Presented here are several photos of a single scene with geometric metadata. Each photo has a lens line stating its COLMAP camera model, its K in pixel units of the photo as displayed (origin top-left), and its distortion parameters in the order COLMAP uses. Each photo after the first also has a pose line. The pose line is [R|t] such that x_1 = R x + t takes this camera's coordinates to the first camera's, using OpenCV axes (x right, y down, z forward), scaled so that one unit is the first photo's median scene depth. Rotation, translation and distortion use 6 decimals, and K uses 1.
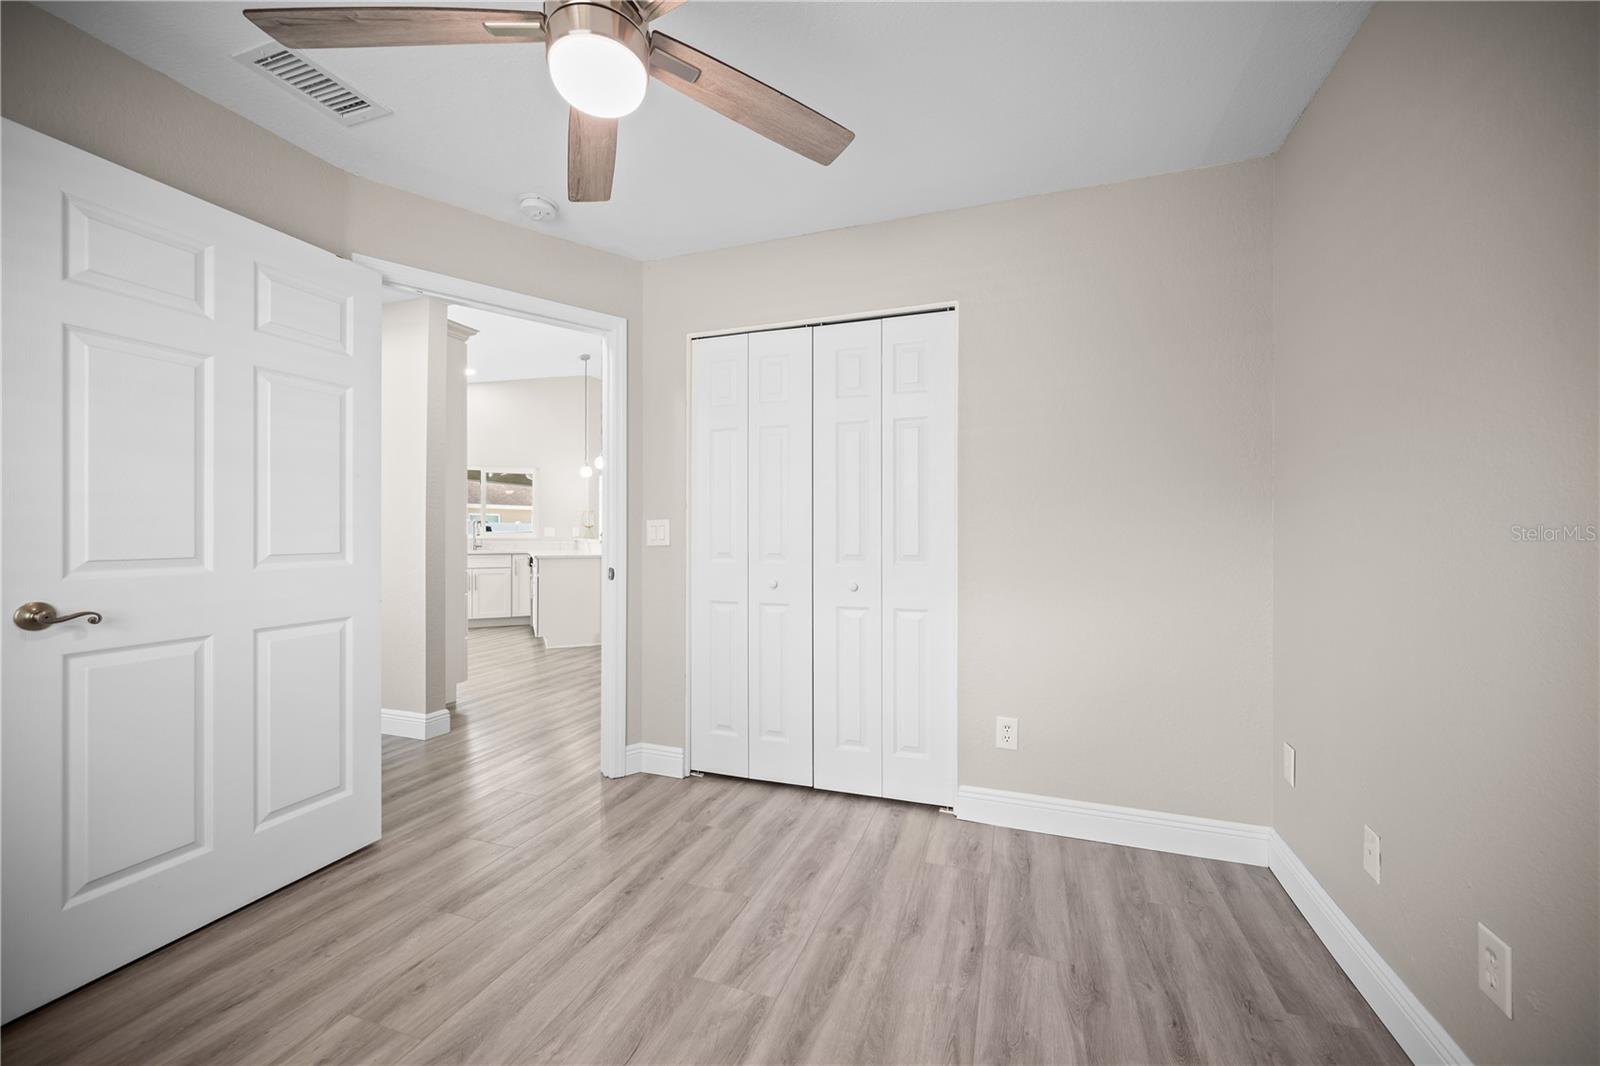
lens RADIAL K [[631.1, 0, 800.2], [0, 631.1, 528.7], [0, 0, 1]] dist [-0.001495, -0.000176]
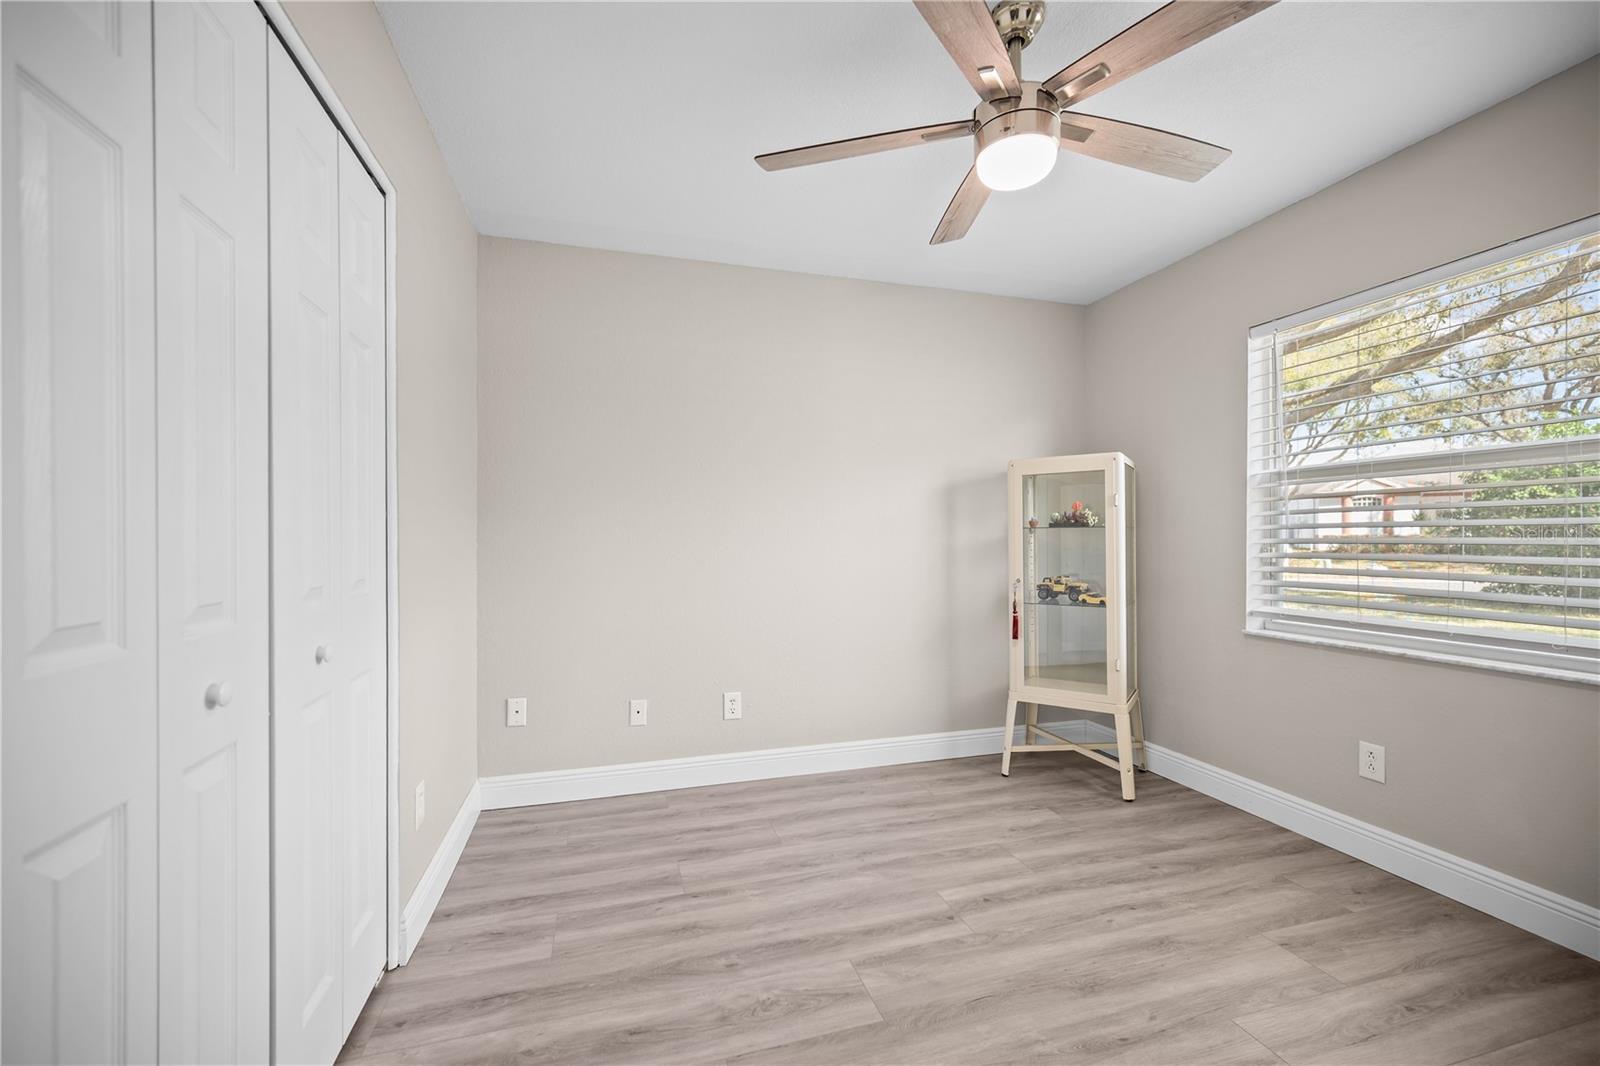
lens RADIAL K [[631.1, 0, 800.2], [0, 631.1, 528.7], [0, 0, 1]] dist [-0.001495, -0.000176]
pose [[-0.580534, 0.016061, 0.814077, -0.795018], [-0.000786, 0.999794, -0.020285, 0.009611], [-0.814235, -0.012416, -0.580402, 1.516869]]
